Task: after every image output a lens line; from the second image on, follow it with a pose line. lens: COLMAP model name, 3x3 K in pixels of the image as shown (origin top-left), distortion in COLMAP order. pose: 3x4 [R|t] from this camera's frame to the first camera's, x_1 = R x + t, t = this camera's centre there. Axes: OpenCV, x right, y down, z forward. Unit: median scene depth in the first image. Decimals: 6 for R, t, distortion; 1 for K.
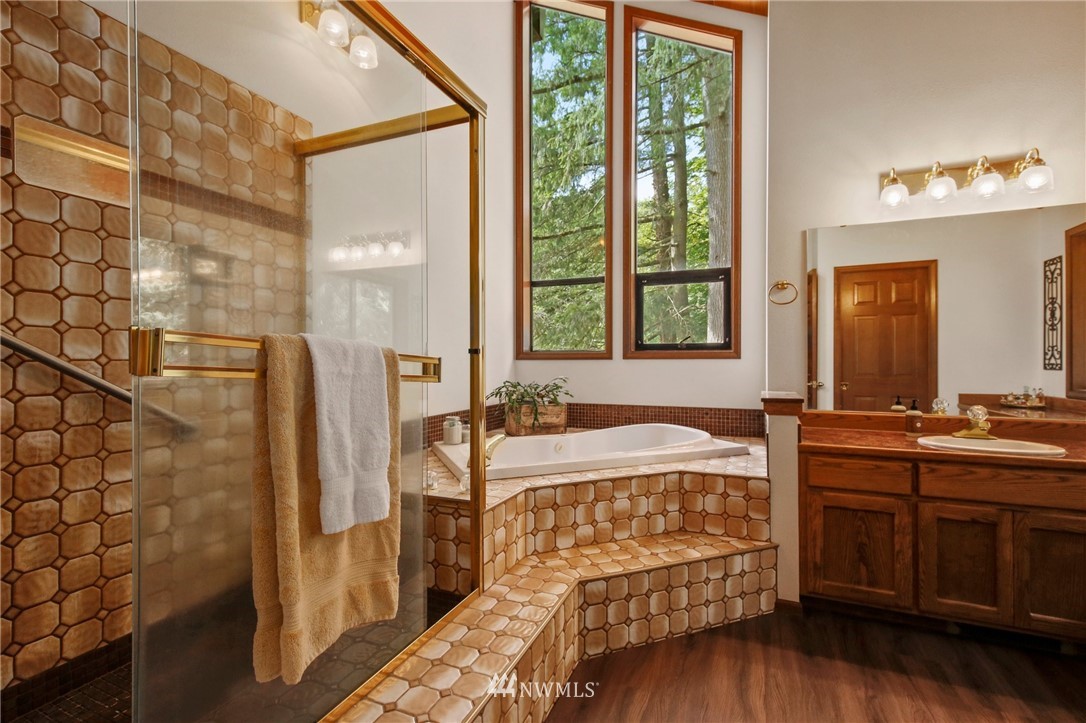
lens RADIAL K [[493.2, 0, 544.1], [0, 493.2, 359.0], [0, 0, 1]] dist [0.007775, -0.001667]
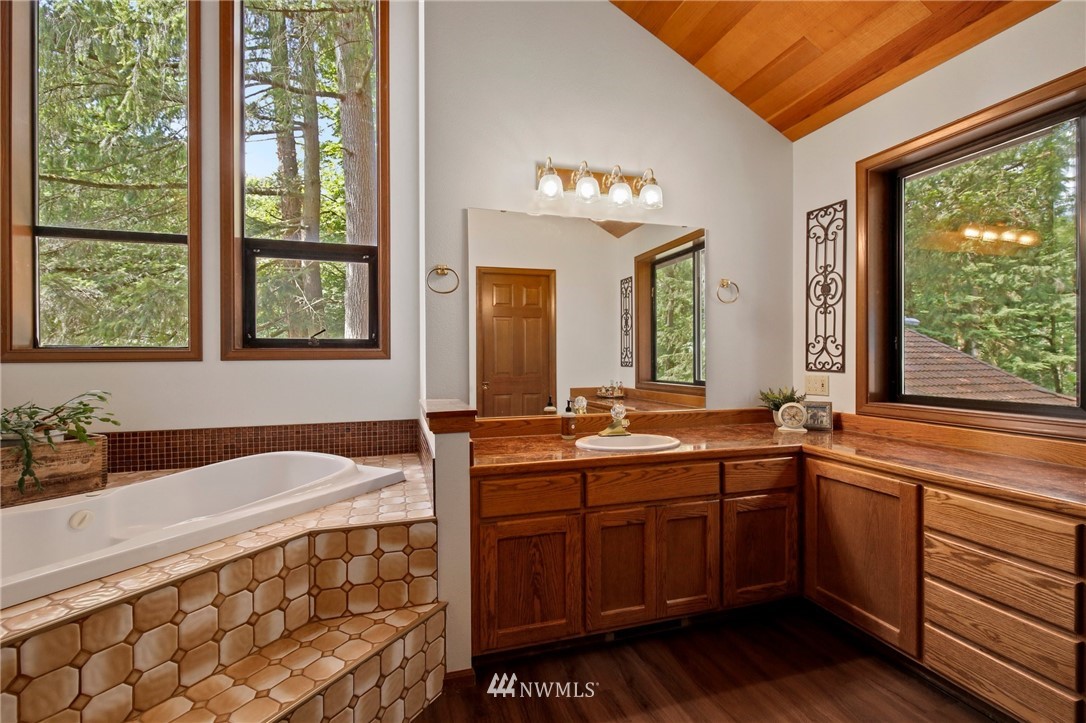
lens RADIAL K [[493.2, 0, 545.6], [0, 493.2, 357.6], [0, 0, 1]] dist [0.007775, -0.001667]
pose [[0.759219, -0.002883, 0.650829, 0.074331], [0.003902, 0.999992, -0.000122, -0.002433], [-0.650823, 0.002632, 0.759225, 0.257086]]
